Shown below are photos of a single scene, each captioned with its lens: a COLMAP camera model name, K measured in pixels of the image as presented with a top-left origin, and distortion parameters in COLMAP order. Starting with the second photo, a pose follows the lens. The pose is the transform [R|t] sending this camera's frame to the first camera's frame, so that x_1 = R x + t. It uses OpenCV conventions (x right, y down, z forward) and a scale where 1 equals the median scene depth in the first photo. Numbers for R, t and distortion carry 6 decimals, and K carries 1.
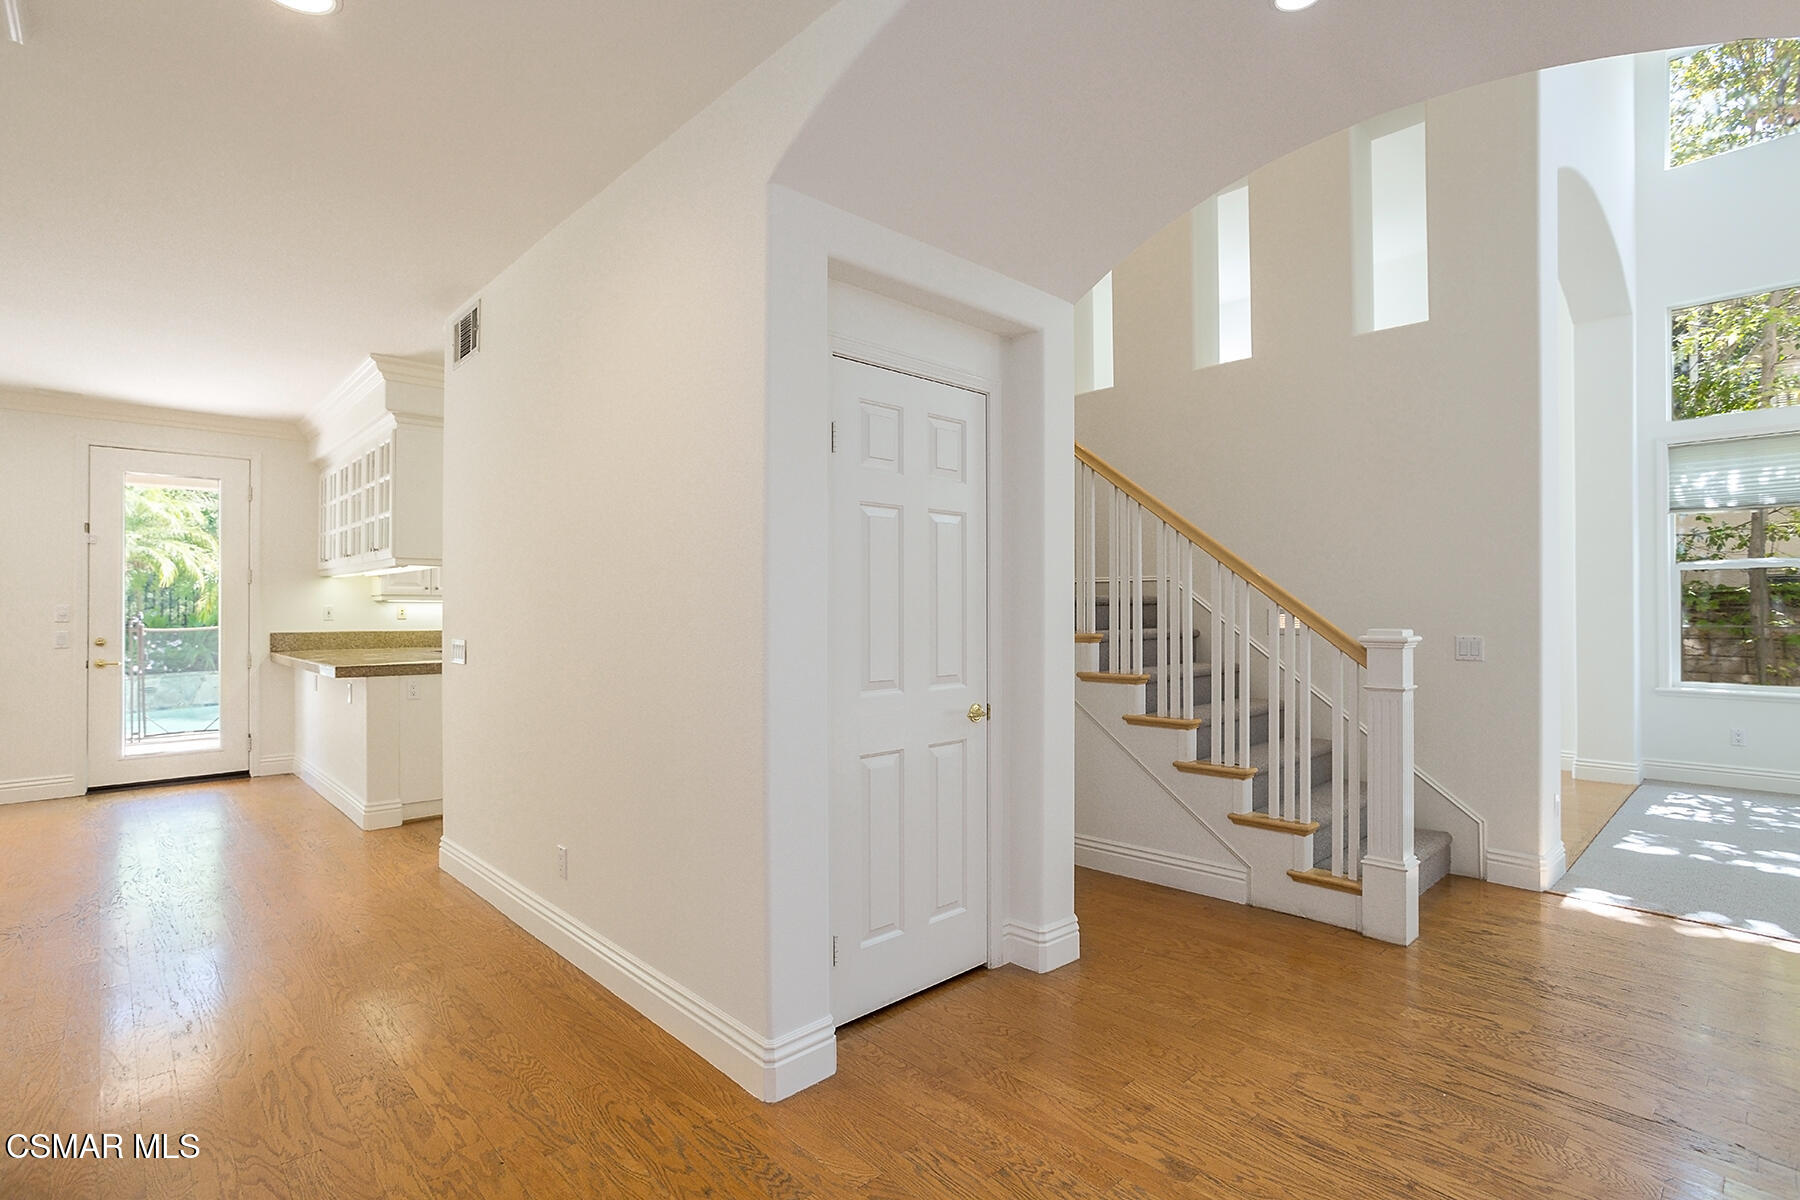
lens RADIAL K [[854.1, 0, 896.6], [0, 854.1, 602.8], [0, 0, 1]] dist [0.001102, 0.000675]
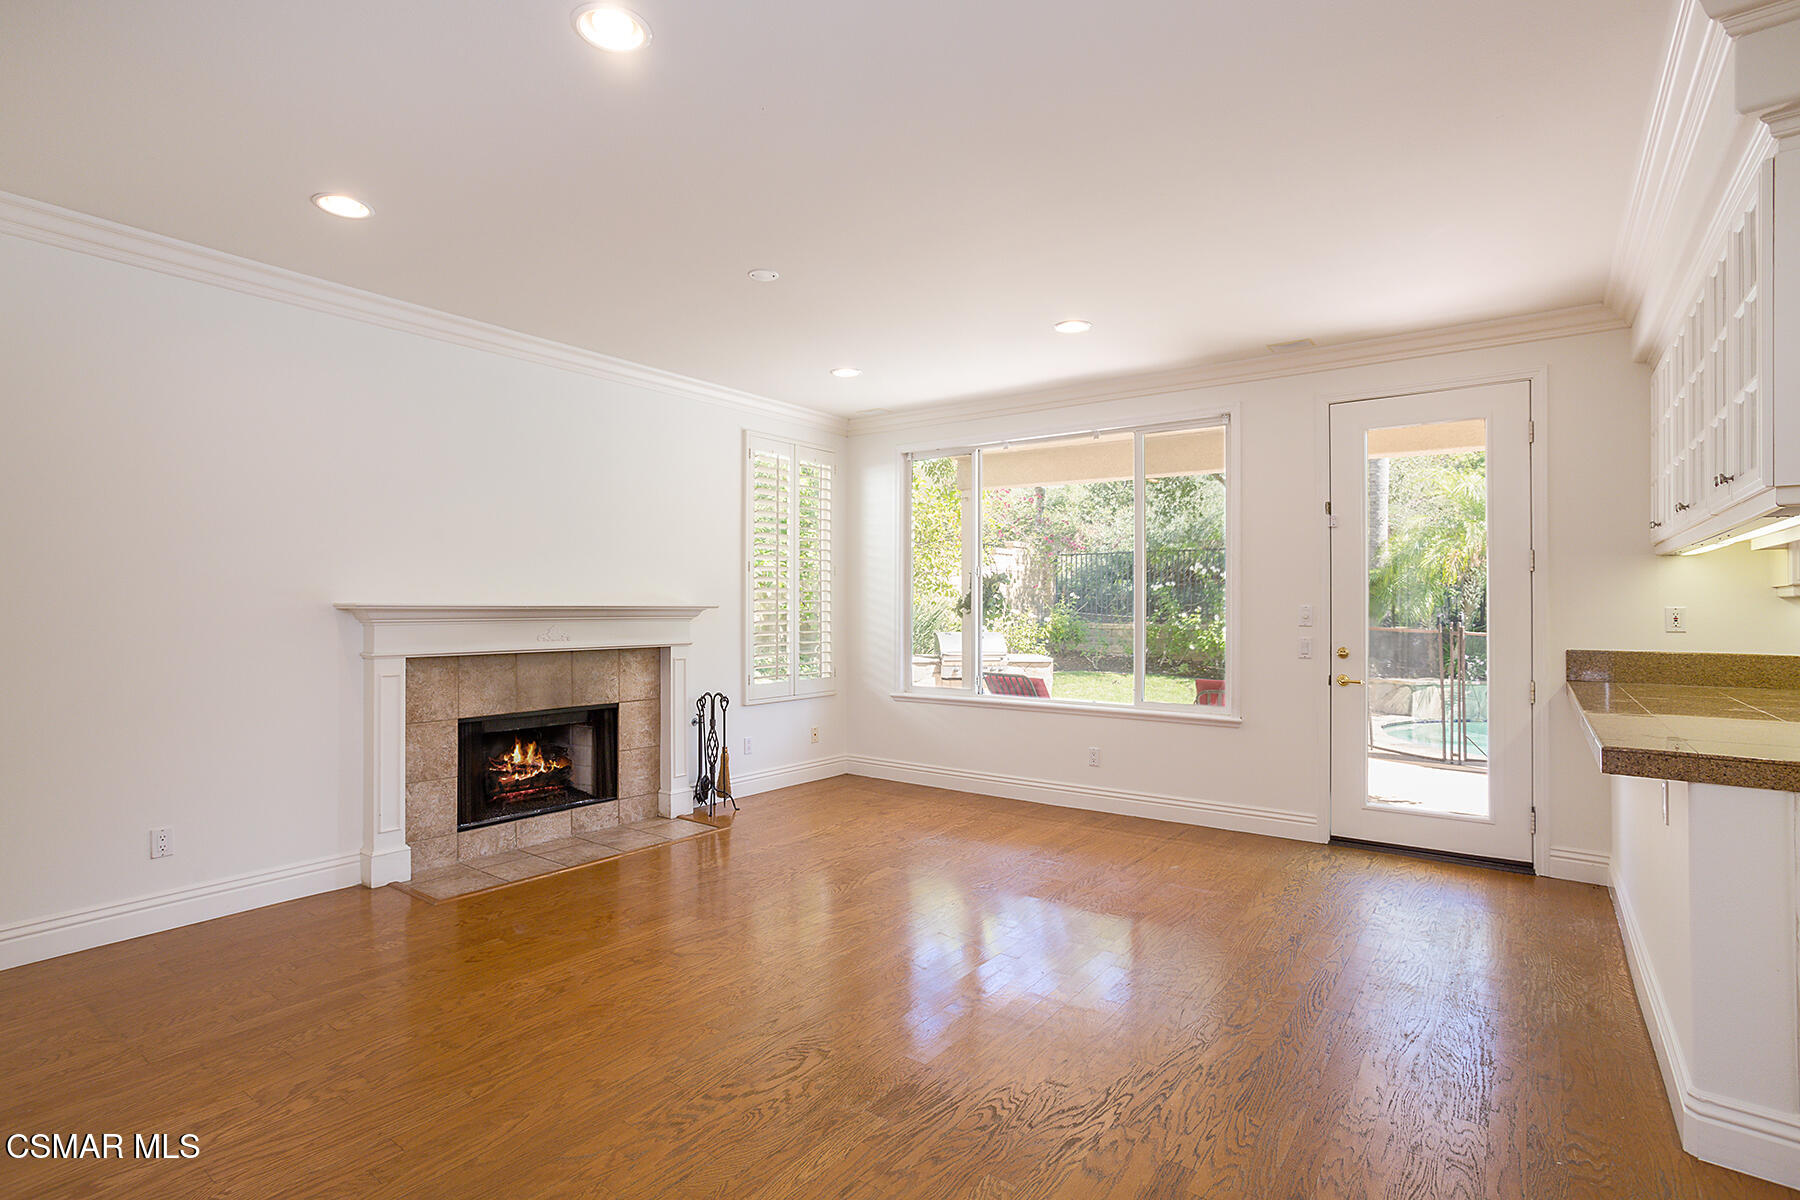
lens RADIAL K [[854.1, 0, 895.0], [0, 854.1, 601.5], [0, 0, 1]] dist [0.001102, 0.000675]
pose [[0.175888, -0.000230, -0.984410, -0.216740], [0.006311, 0.999980, 0.000894, -0.003917], [0.984390, -0.006370, 0.175886, 0.427049]]
